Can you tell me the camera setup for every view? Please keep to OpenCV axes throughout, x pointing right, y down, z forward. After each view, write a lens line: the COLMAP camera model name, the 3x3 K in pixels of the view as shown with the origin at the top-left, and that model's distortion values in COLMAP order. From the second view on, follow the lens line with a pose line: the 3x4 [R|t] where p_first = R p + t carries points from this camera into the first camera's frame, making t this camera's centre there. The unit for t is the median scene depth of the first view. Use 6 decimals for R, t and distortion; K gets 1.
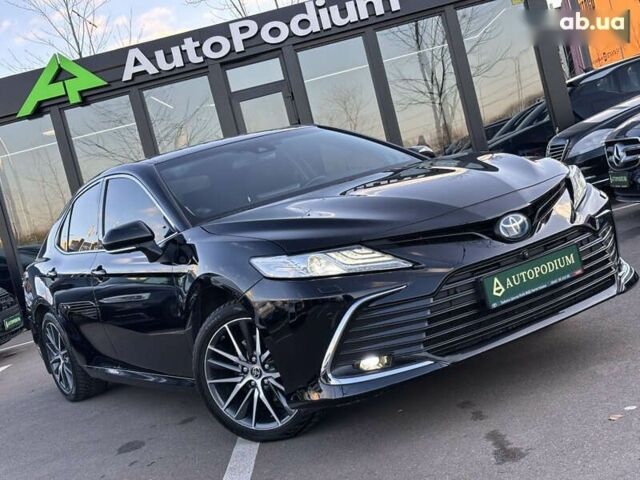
lens RADIAL K [[946.3, 0, 322.4], [0, 946.3, 238.0], [0, 0, 1]] dist [0.073189, 0.000000]
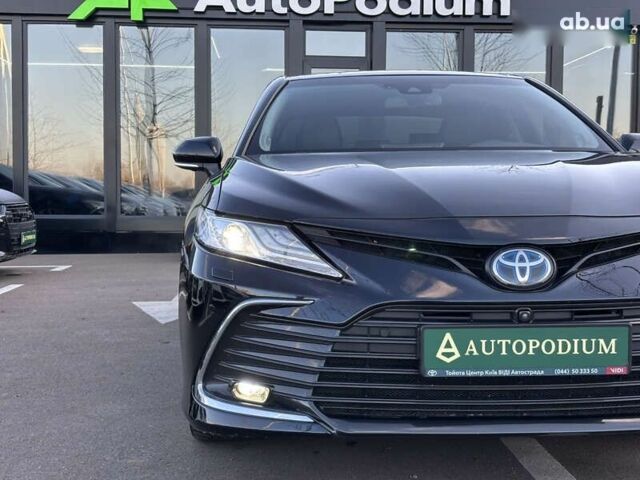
lens RADIAL K [[946.3, 0, 318.0], [0, 946.3, 245.0], [0, 0, 1]] dist [0.073189, 0.000000]
pose [[0.966110, 0.250198, 0.063508, -0.098872], [-0.249711, 0.968194, -0.015631, 0.034163], [-0.065399, -0.000757, 0.997859, 0.094924]]
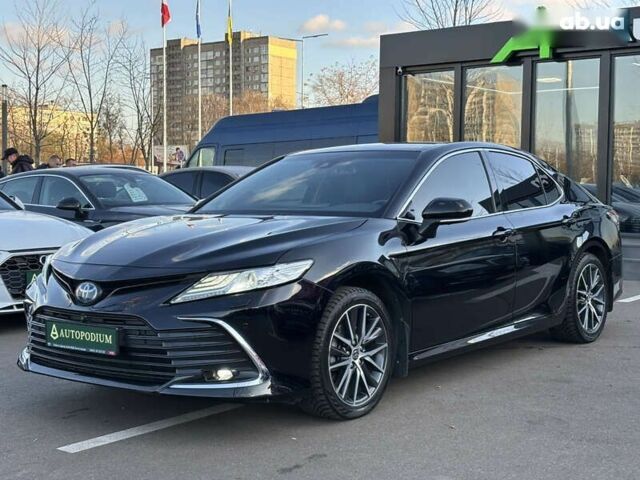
lens RADIAL K [[946.3, 0, 319.9], [0, 946.3, 235.3], [0, 0, 1]] dist [0.073189, 0.000000]
pose [[0.767433, 0.280497, -0.576514, 0.193304], [-0.234674, 0.959710, 0.154548, -0.062060], [0.596636, 0.016688, 0.802338, 0.052260]]
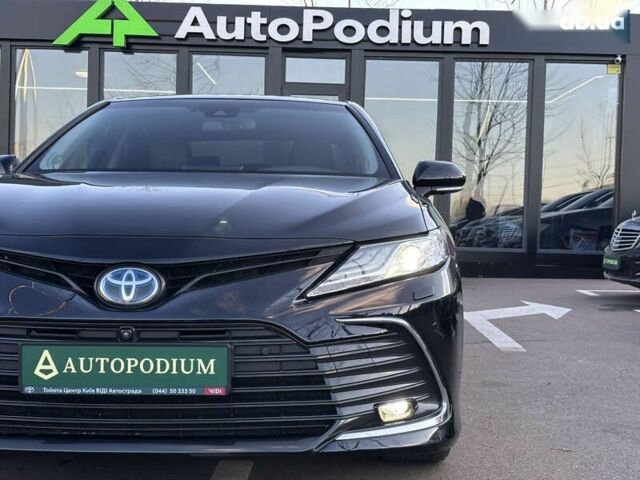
lens RADIAL K [[946.3, 0, 320.7], [0, 946.3, 242.6], [0, 0, 1]] dist [0.073189, 0.000000]
pose [[0.962352, 0.271779, -0.003800, -0.018055], [-0.271769, 0.961903, -0.029744, 0.013941], [-0.004429, 0.029657, 0.999550, 0.091117]]
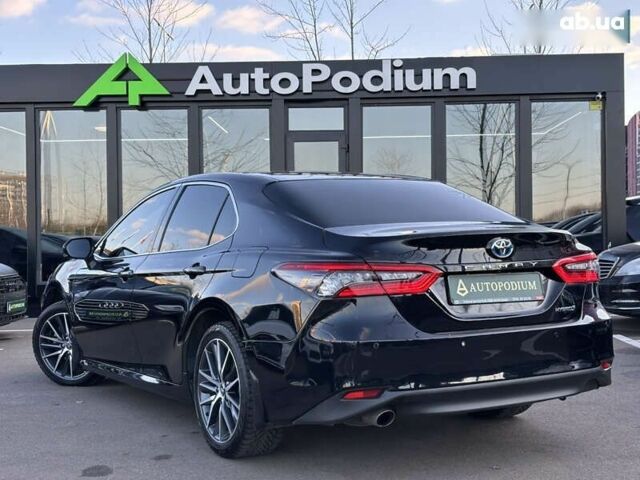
lens RADIAL K [[946.3, 0, 316.6], [0, 946.3, 242.4], [0, 0, 1]] dist [0.073189, 0.000000]
pose [[0.971771, 0.232950, -0.037349, -0.004080], [-0.234579, 0.970929, -0.047642, -0.000699], [0.025165, 0.055059, 0.998166, 0.025240]]
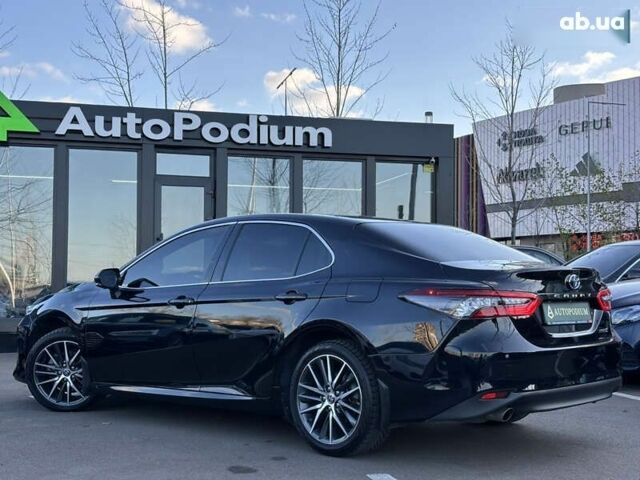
lens RADIAL K [[946.3, 0, 317.5], [0, 946.3, 227.3], [0, 0, 1]] dist [0.073189, 0.000000]
pose [[0.936719, 0.268949, 0.224107, -0.150082], [-0.231364, 0.956021, -0.180262, 0.046243], [-0.262732, 0.117004, 0.957748, -0.020977]]
